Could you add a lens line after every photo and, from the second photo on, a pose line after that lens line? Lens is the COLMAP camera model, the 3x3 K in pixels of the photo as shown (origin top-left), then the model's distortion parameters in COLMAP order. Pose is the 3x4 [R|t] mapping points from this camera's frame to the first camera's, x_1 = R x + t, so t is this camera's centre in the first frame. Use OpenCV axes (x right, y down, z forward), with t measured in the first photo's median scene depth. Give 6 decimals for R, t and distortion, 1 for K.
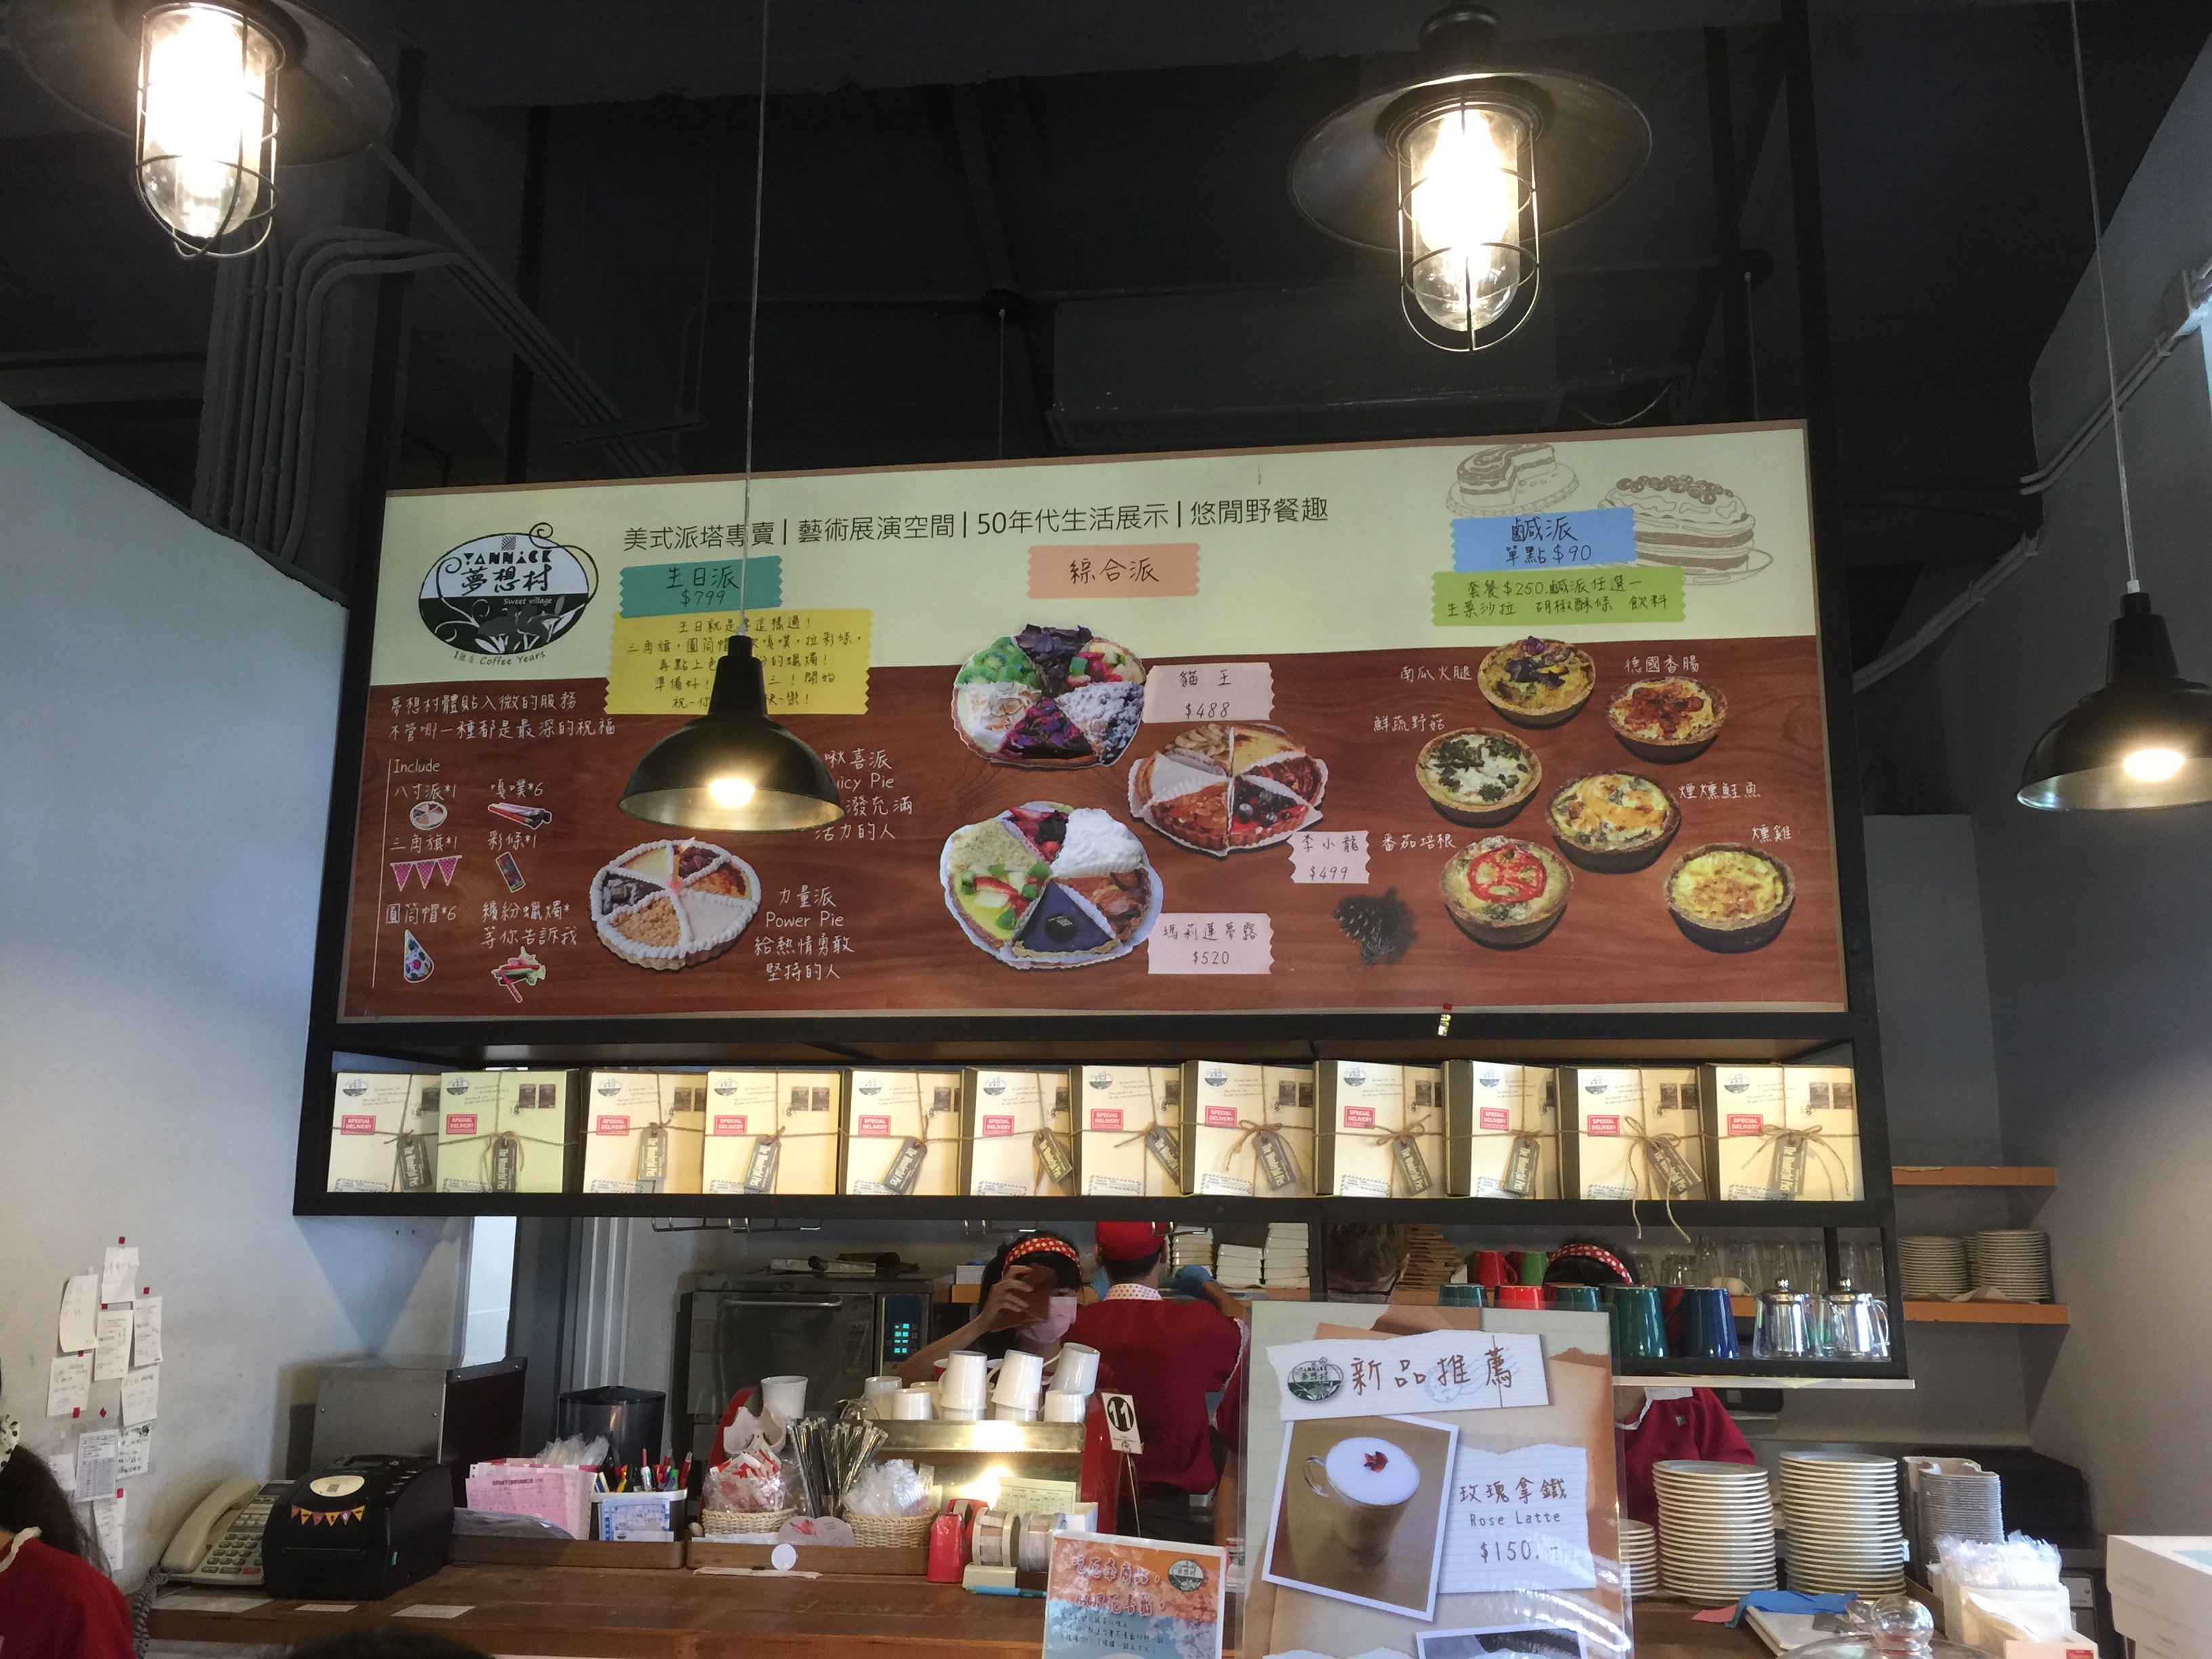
lens RADIAL K [[1924.4, 0, 1152.8], [0, 1924.4, 810.2], [0, 0, 1]] dist [0.068671, -0.097790]
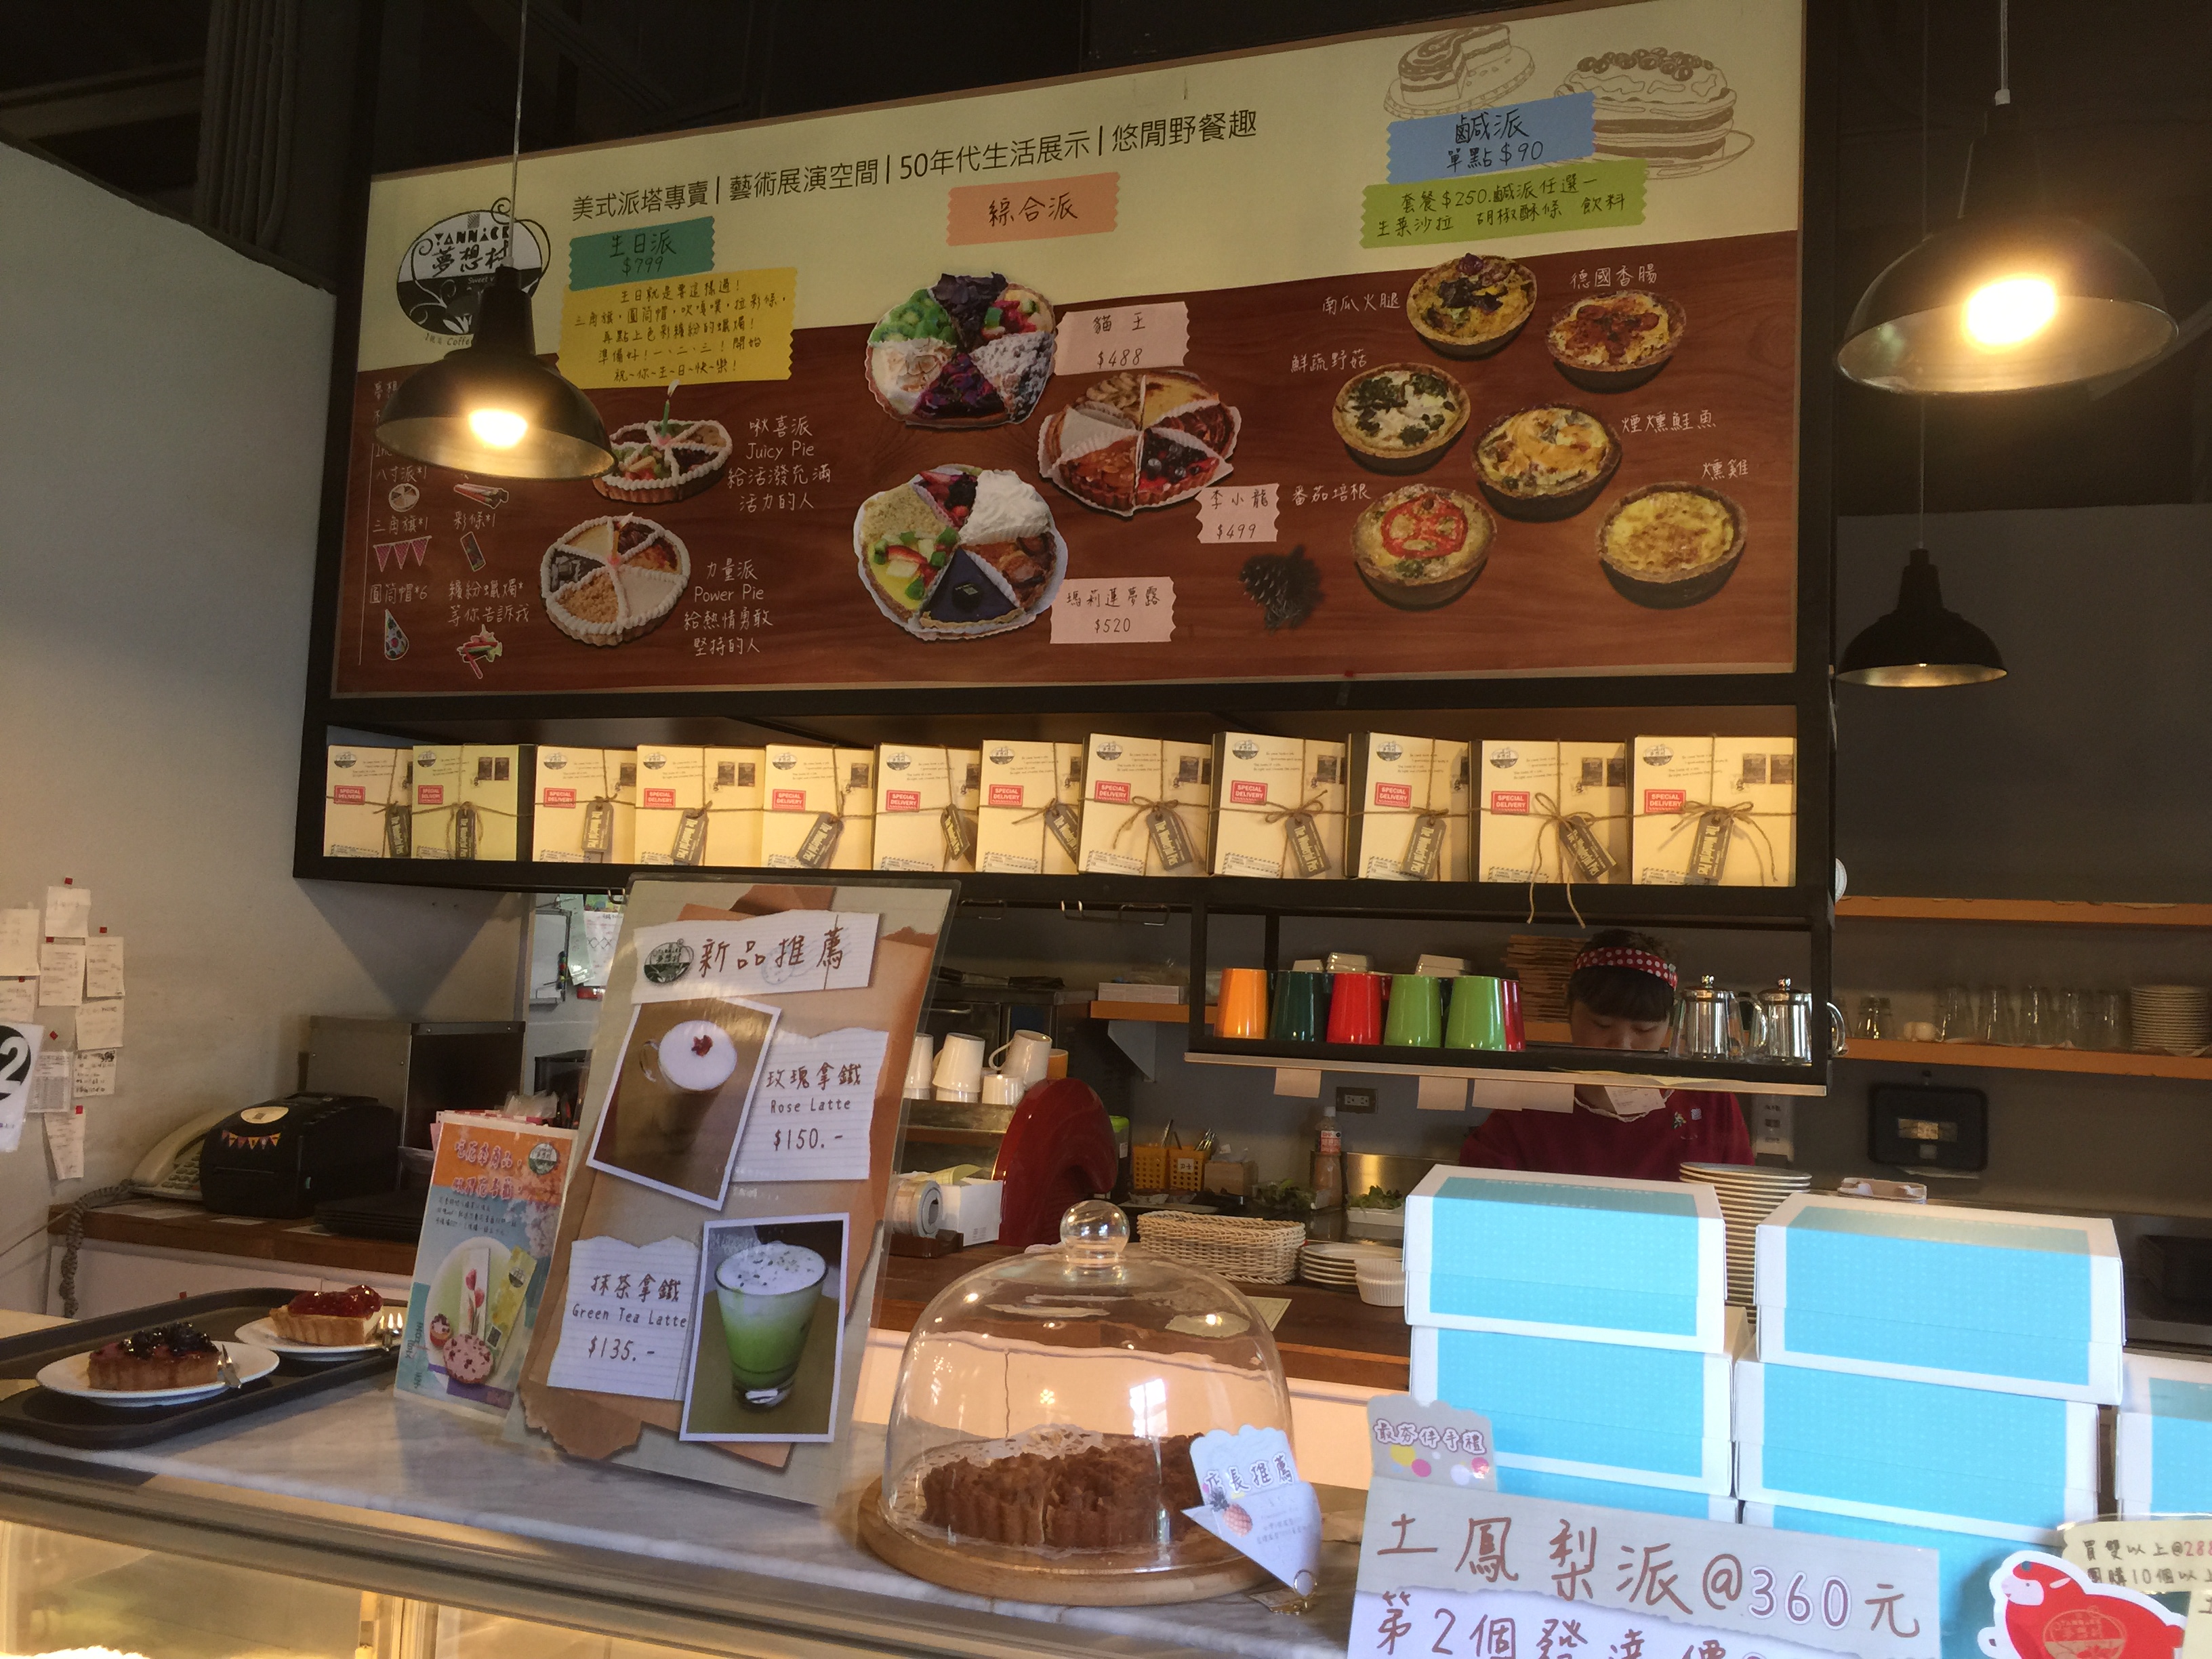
lens RADIAL K [[1924.4, 0, 1112.7], [0, 1924.4, 816.3], [0, 0, 1]] dist [0.068671, -0.097790]
pose [[0.974108, 0.015501, -0.225551, 0.238837], [0.010881, 0.993276, 0.115258, 0.059891], [0.225821, -0.114728, 0.967390, 0.084068]]
